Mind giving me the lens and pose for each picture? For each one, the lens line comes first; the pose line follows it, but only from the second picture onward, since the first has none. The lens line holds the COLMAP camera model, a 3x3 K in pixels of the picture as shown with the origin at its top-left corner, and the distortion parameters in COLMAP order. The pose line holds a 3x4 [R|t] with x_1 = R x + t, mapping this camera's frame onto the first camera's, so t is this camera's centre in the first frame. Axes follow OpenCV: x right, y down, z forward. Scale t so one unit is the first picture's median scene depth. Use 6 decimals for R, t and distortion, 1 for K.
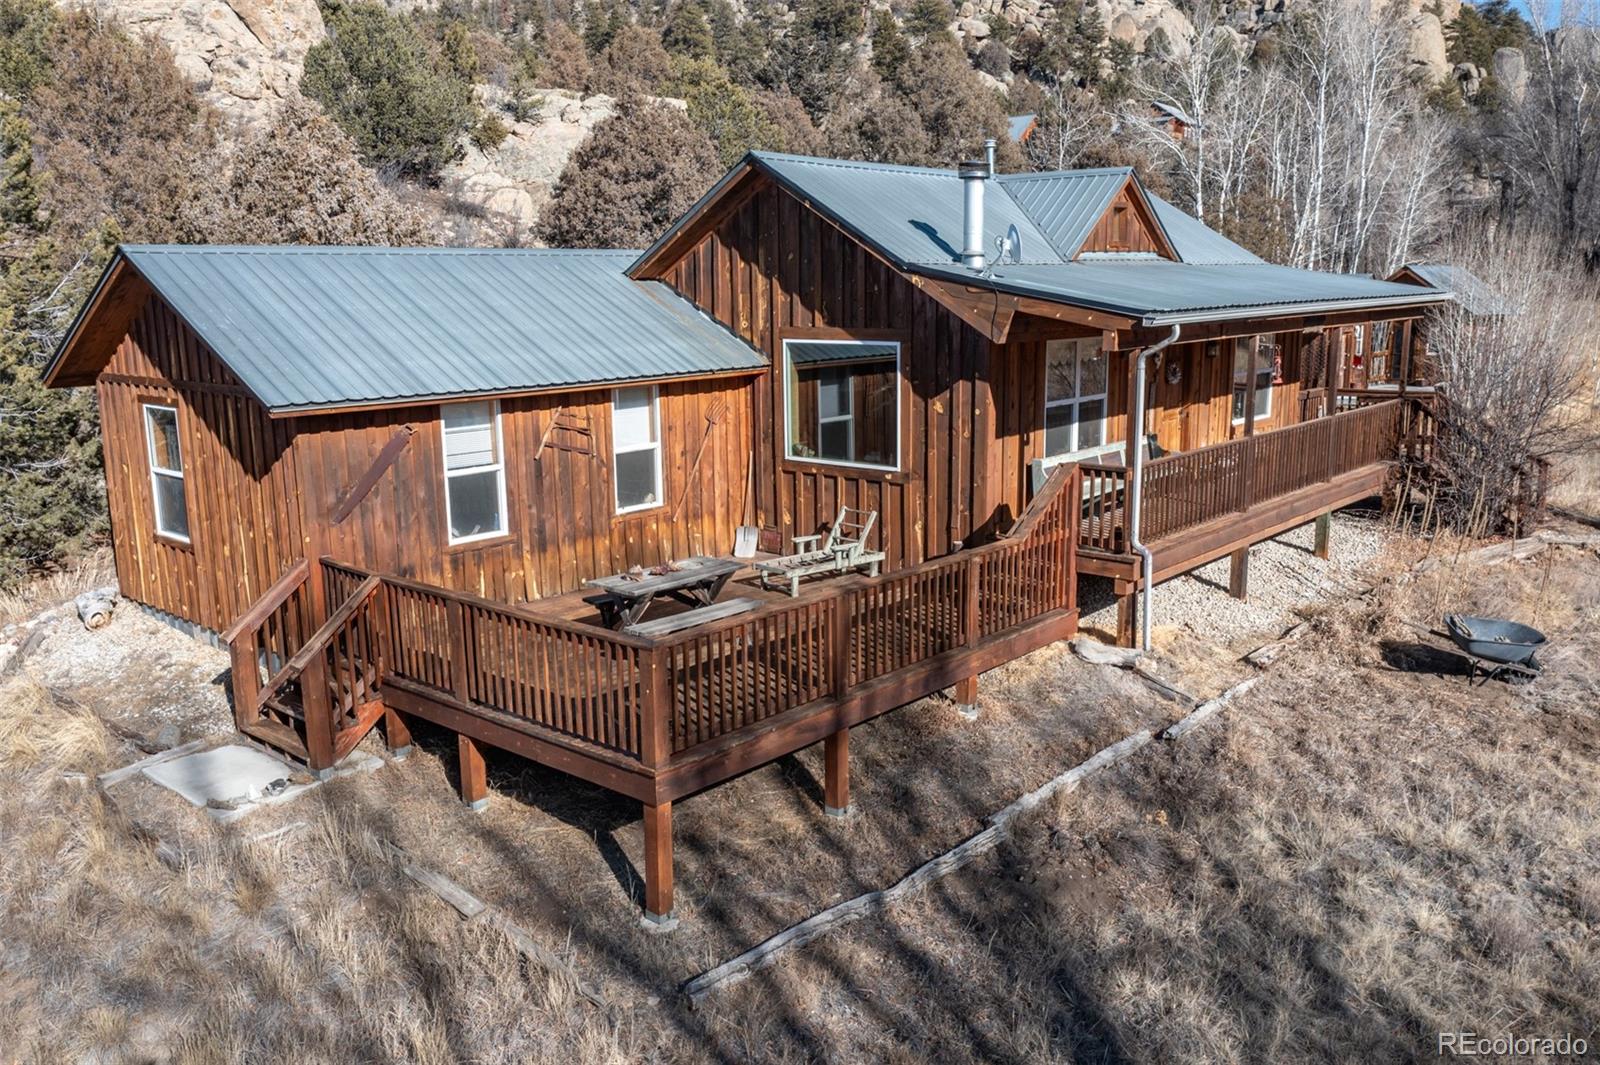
lens RADIAL K [[1271.9, 0, 800.0], [0, 1271.9, 532.5], [0, 0, 1]] dist [-0.008057, 0.003043]
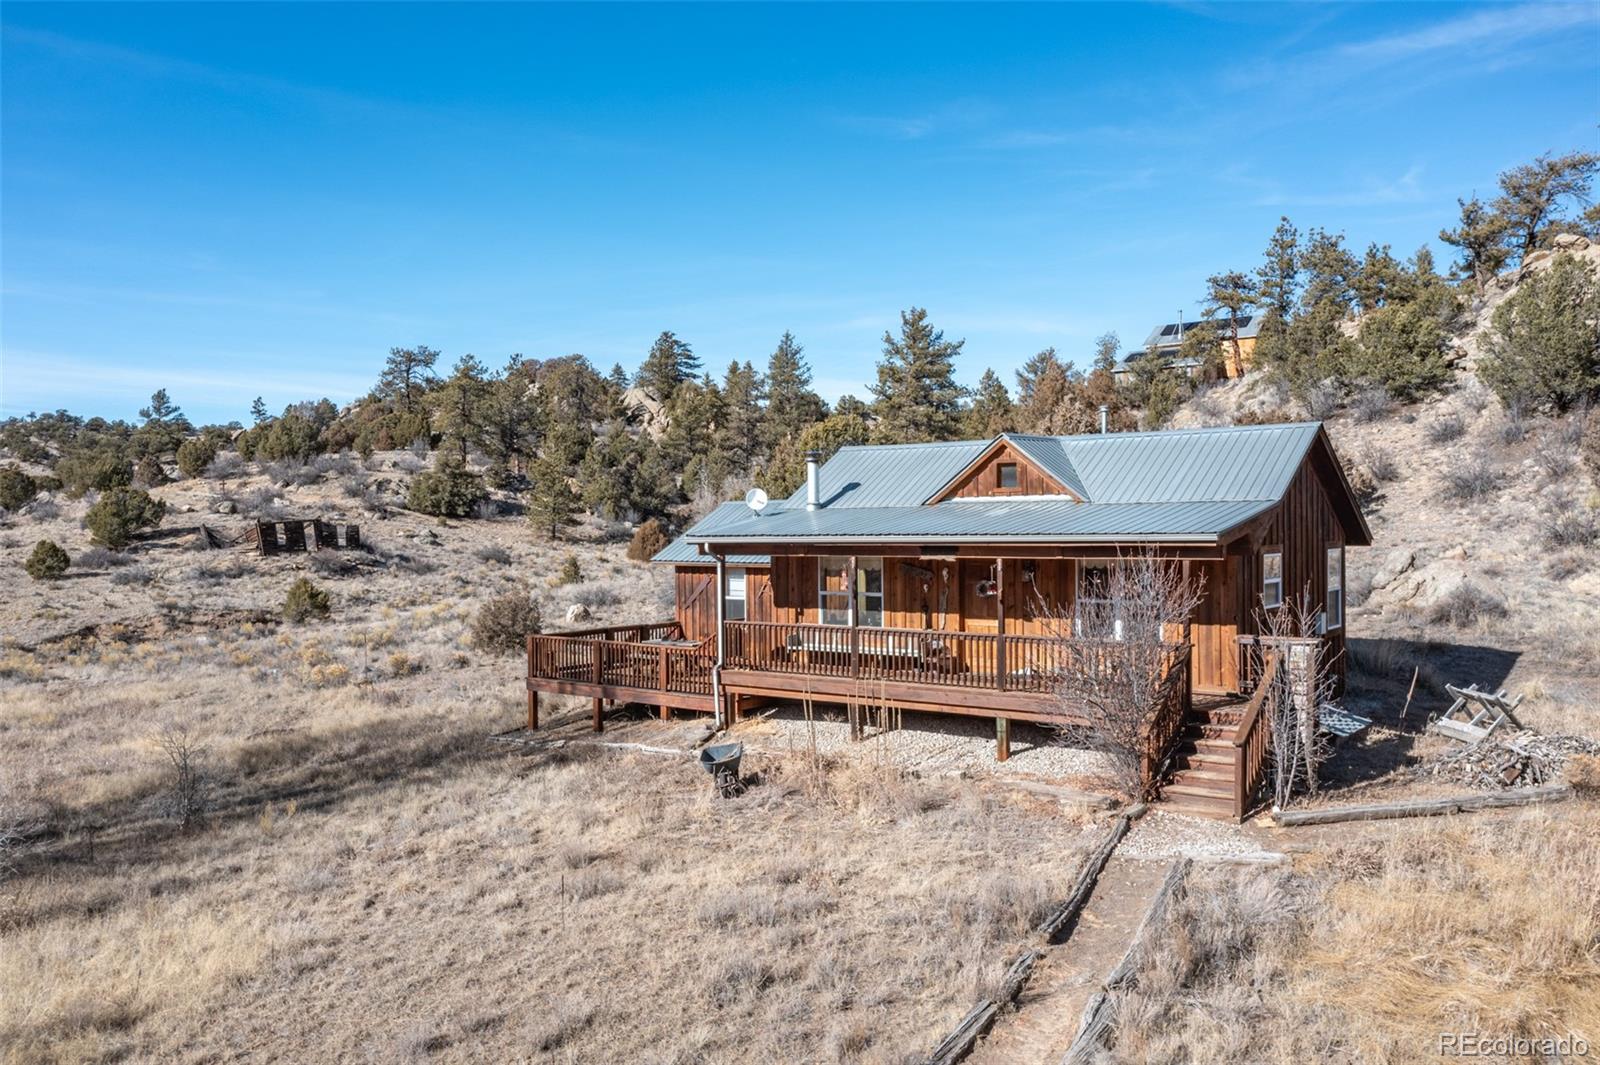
lens RADIAL K [[1271.9, 0, 800.0], [0, 1271.9, 532.5], [0, 0, 1]] dist [-0.008057, 0.003043]
pose [[0.076987, 0.033388, -0.996473, 1.205343], [-0.150504, 0.988376, 0.021489, -0.138126], [0.985607, 0.148319, 0.081117, 0.545539]]
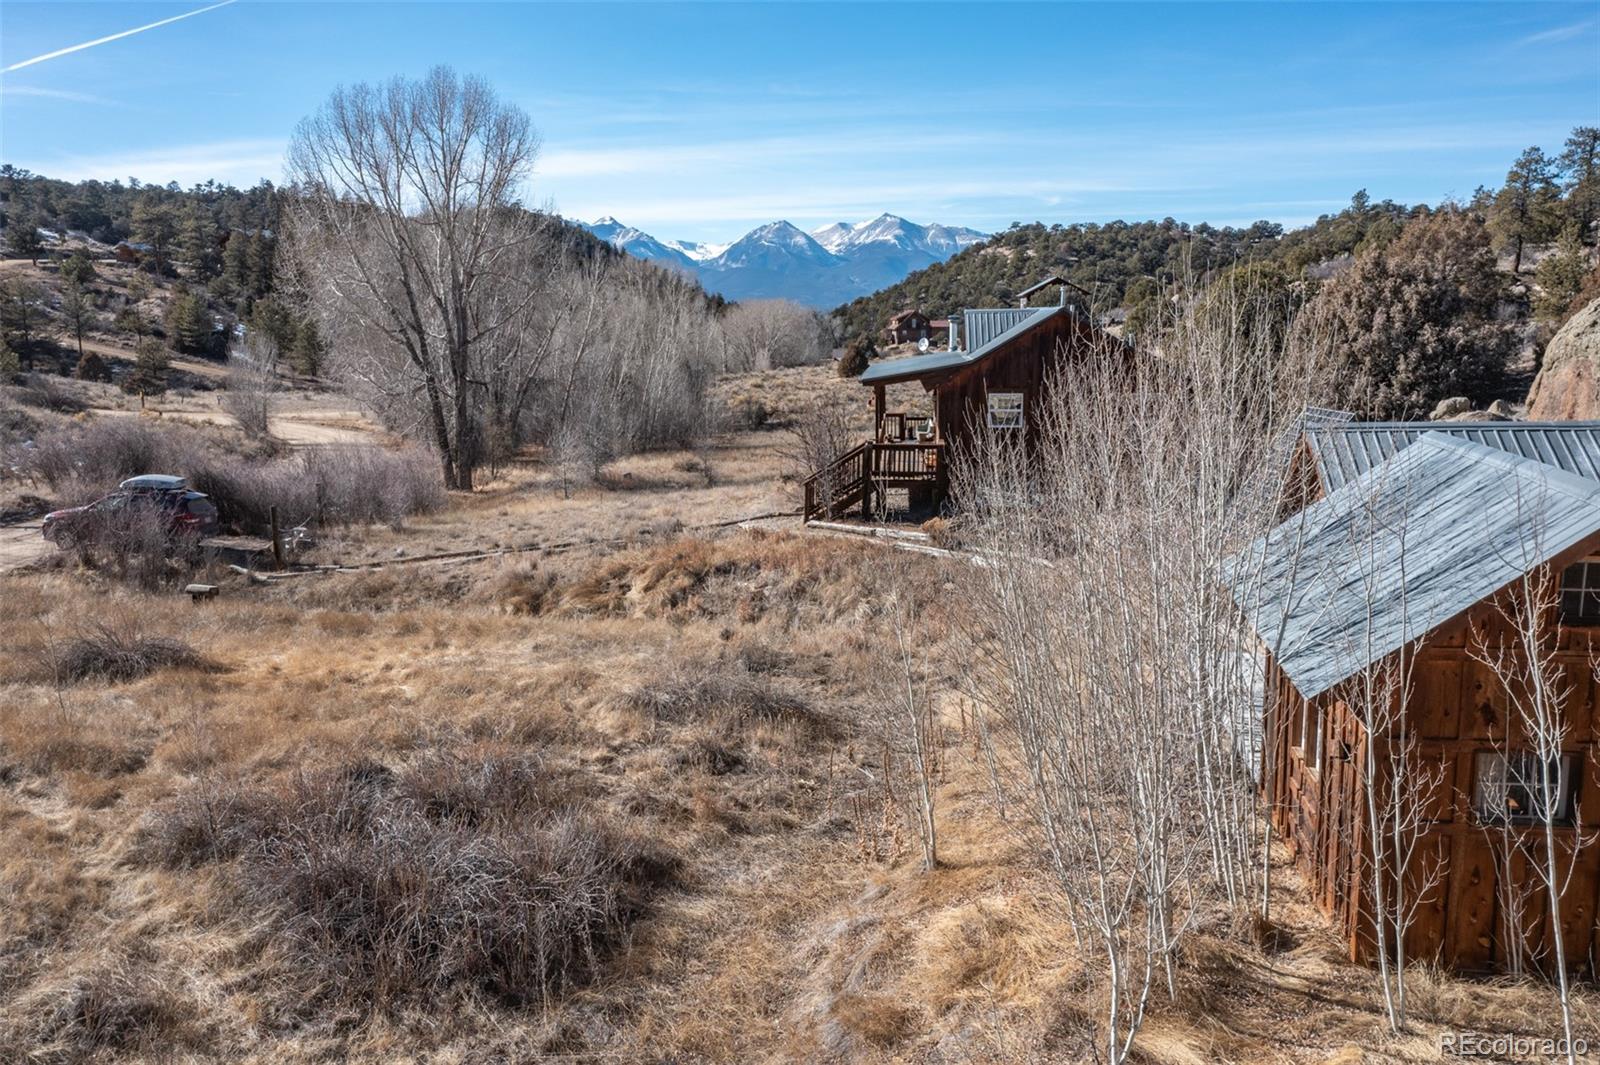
lens RADIAL K [[1271.9, 0, 800.0], [0, 1271.9, 532.5], [0, 0, 1]] dist [-0.008057, 0.003043]
pose [[-0.799960, 0.134668, -0.584746, 1.379054], [-0.064526, 0.949535, 0.306954, -0.438759], [0.596574, 0.283282, -0.750900, 1.972900]]
